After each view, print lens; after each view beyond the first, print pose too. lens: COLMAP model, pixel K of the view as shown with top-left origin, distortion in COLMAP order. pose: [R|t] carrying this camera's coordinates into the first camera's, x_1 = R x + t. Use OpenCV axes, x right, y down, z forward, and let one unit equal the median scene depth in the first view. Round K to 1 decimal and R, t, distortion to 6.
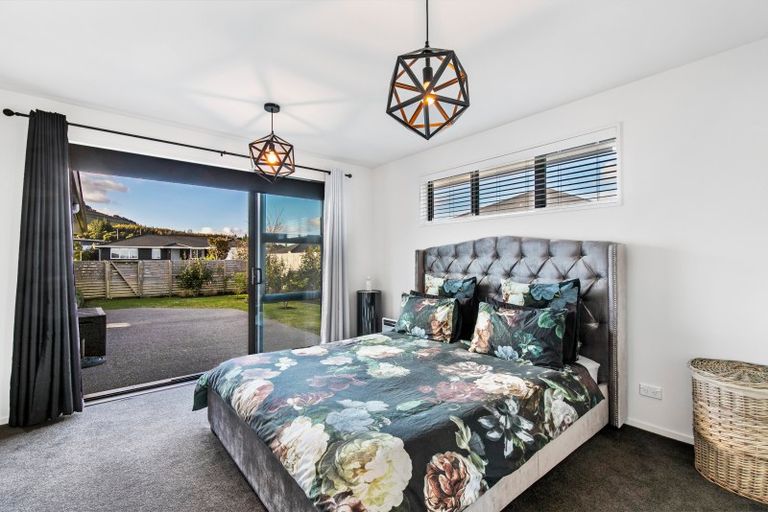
lens RADIAL K [[349.0, 0, 385.2], [0, 349.0, 256.3], [0, 0, 1]] dist [0.005065, -0.000202]
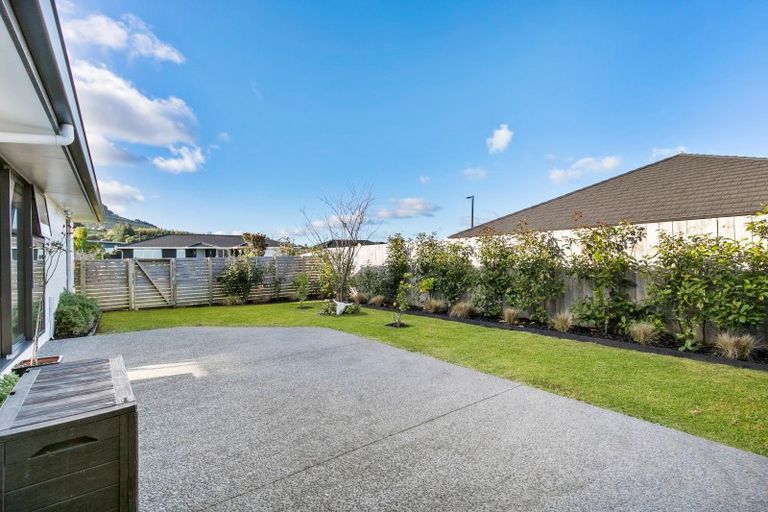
lens RADIAL K [[349.0, 0, 383.0], [0, 349.0, 256.1], [0, 0, 1]] dist [0.005065, -0.000202]
pose [[0.998881, -0.017187, -0.044053, -0.922598], [0.017268, 0.999850, 0.001467, 0.061350], [0.044021, -0.002226, 0.999028, 1.148806]]
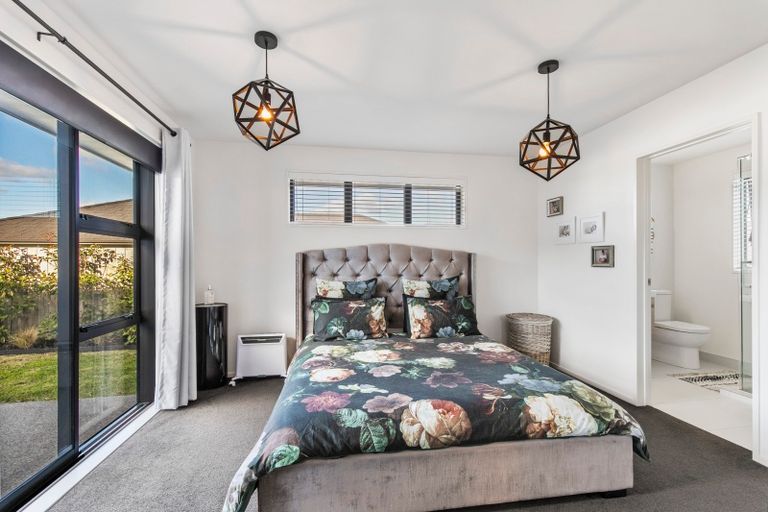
lens RADIAL K [[349.0, 0, 386.7], [0, 349.0, 261.4], [0, 0, 1]] dist [0.005065, -0.000202]
pose [[0.504243, 0.006117, 0.863540, -0.721651], [-0.005840, 0.999976, -0.003674, 0.007714], [-0.863542, -0.003191, 0.504267, 0.402560]]
